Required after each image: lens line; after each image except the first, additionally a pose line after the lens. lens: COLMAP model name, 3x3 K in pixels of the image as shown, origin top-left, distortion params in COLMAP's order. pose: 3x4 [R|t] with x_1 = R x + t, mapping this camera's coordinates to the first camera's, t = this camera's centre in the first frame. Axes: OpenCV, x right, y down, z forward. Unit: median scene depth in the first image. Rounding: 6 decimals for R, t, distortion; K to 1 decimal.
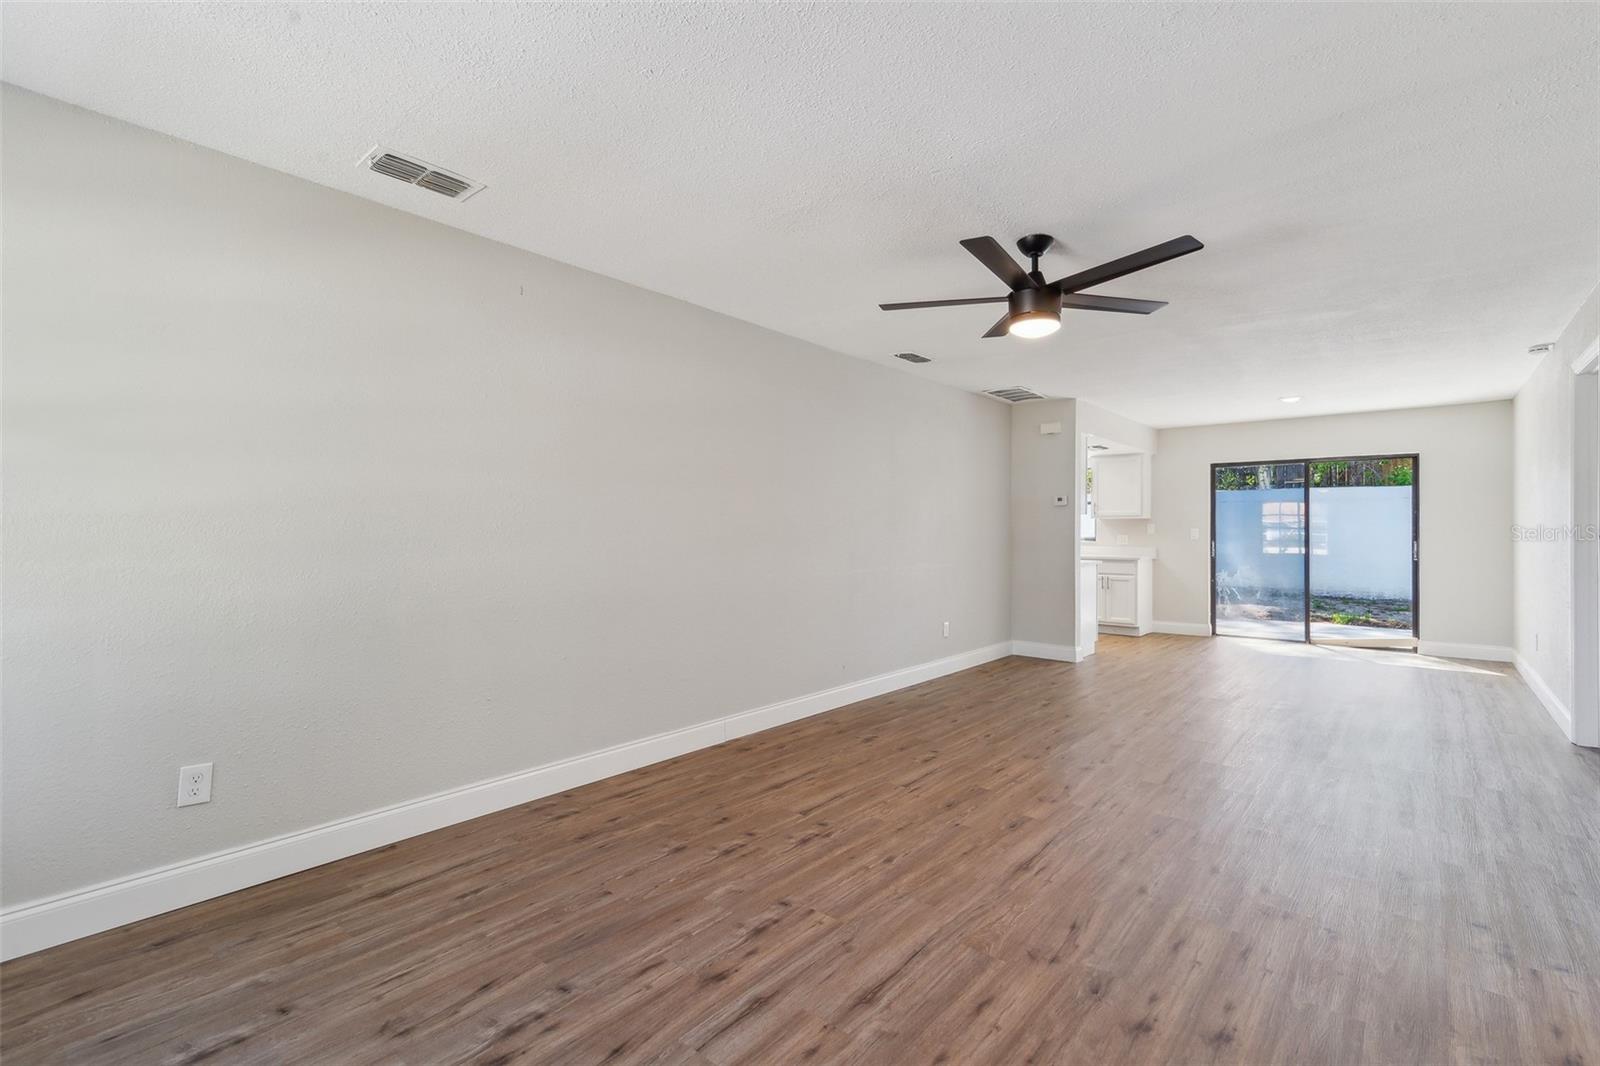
lens RADIAL K [[729.8, 0, 805.2], [0, 729.8, 530.6], [0, 0, 1]] dist [-0.004480, 0.001799]
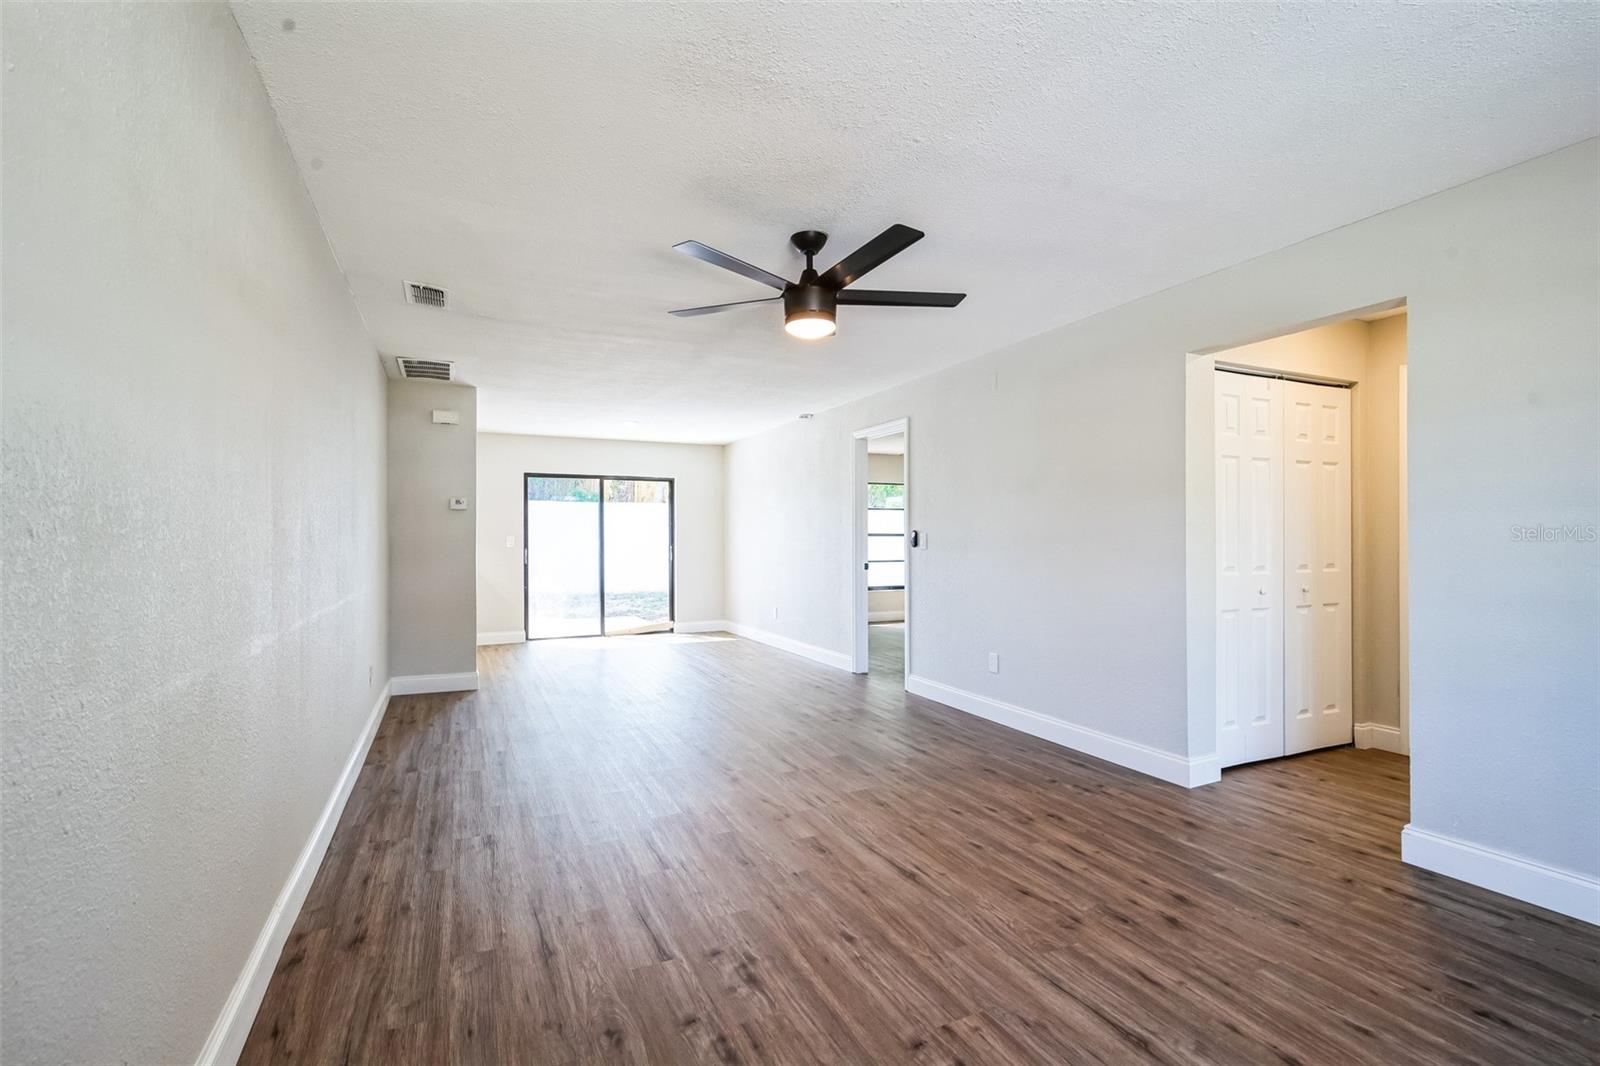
lens RADIAL K [[729.8, 0, 807.1], [0, 729.8, 529.9], [0, 0, 1]] dist [-0.004480, 0.001799]
pose [[0.414291, 0.007711, 0.910112, -0.576373], [0.003350, 0.999944, -0.009997, -0.000193], [-0.910138, 0.007190, 0.414243, 0.612772]]
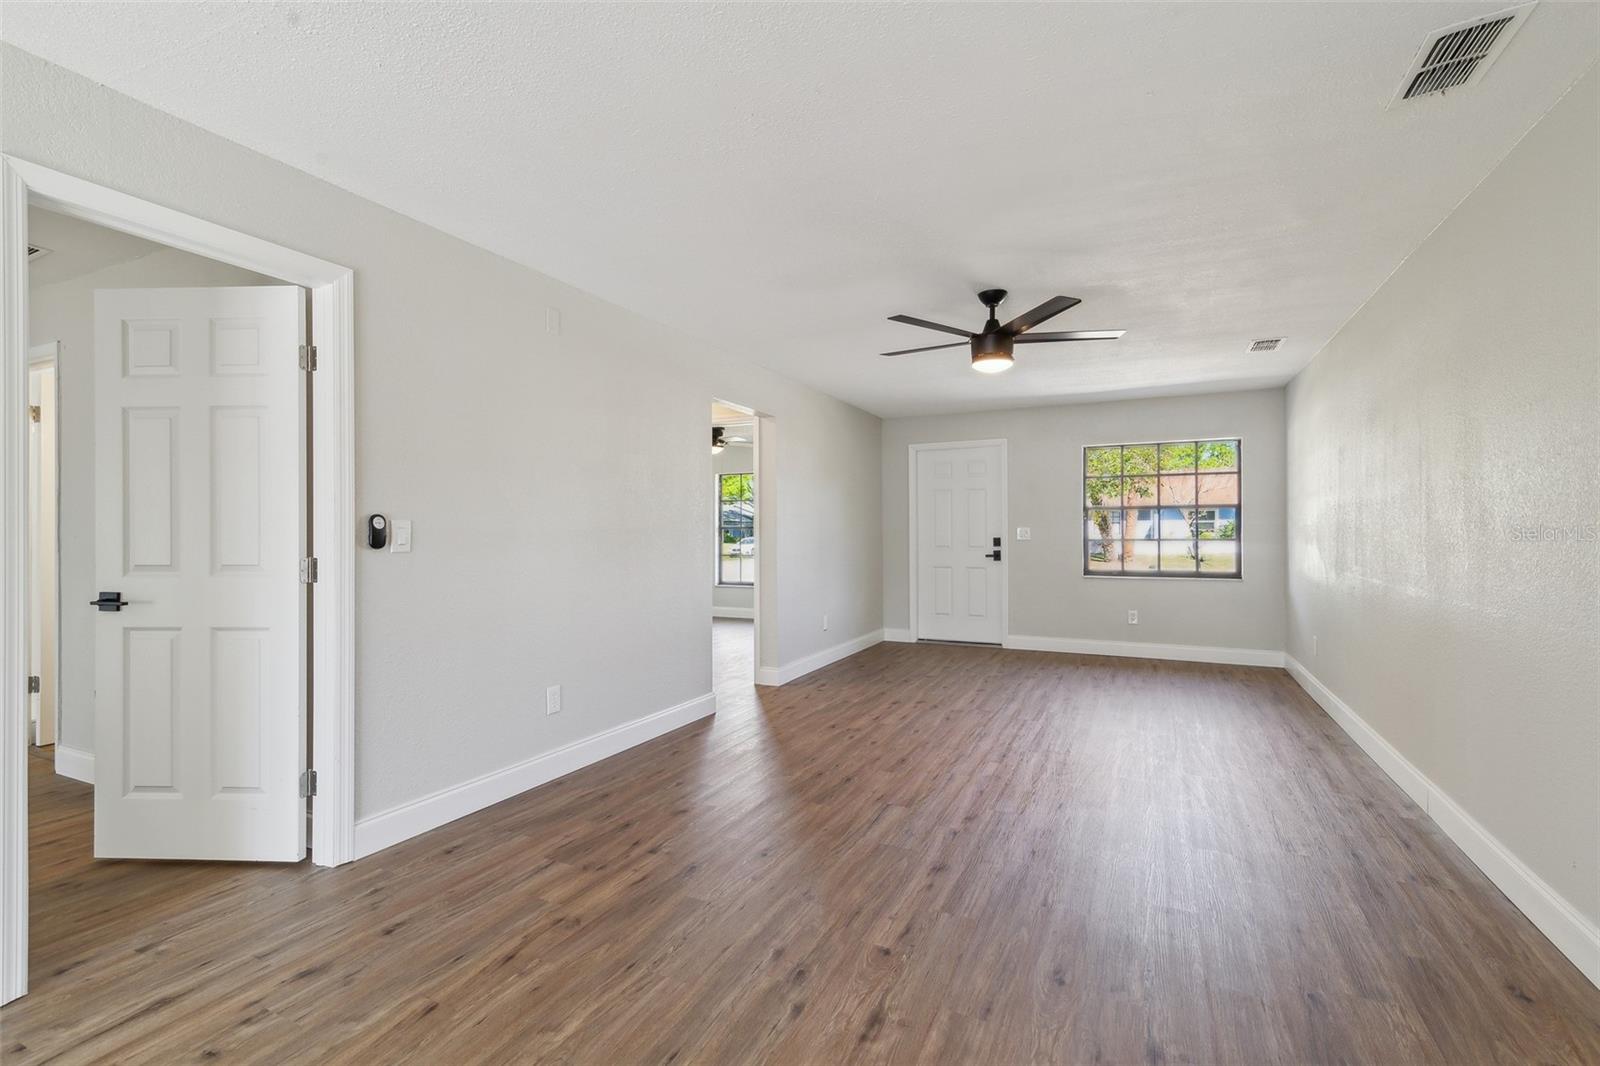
lens RADIAL K [[729.8, 0, 805.6], [0, 729.8, 537.7], [0, 0, 1]] dist [-0.004480, 0.001799]
pose [[-0.967753, 0.006535, -0.251818, 0.934942], [0.004622, 0.999956, 0.008186, 0.008936], [0.251860, 0.006758, -0.967740, 2.121934]]
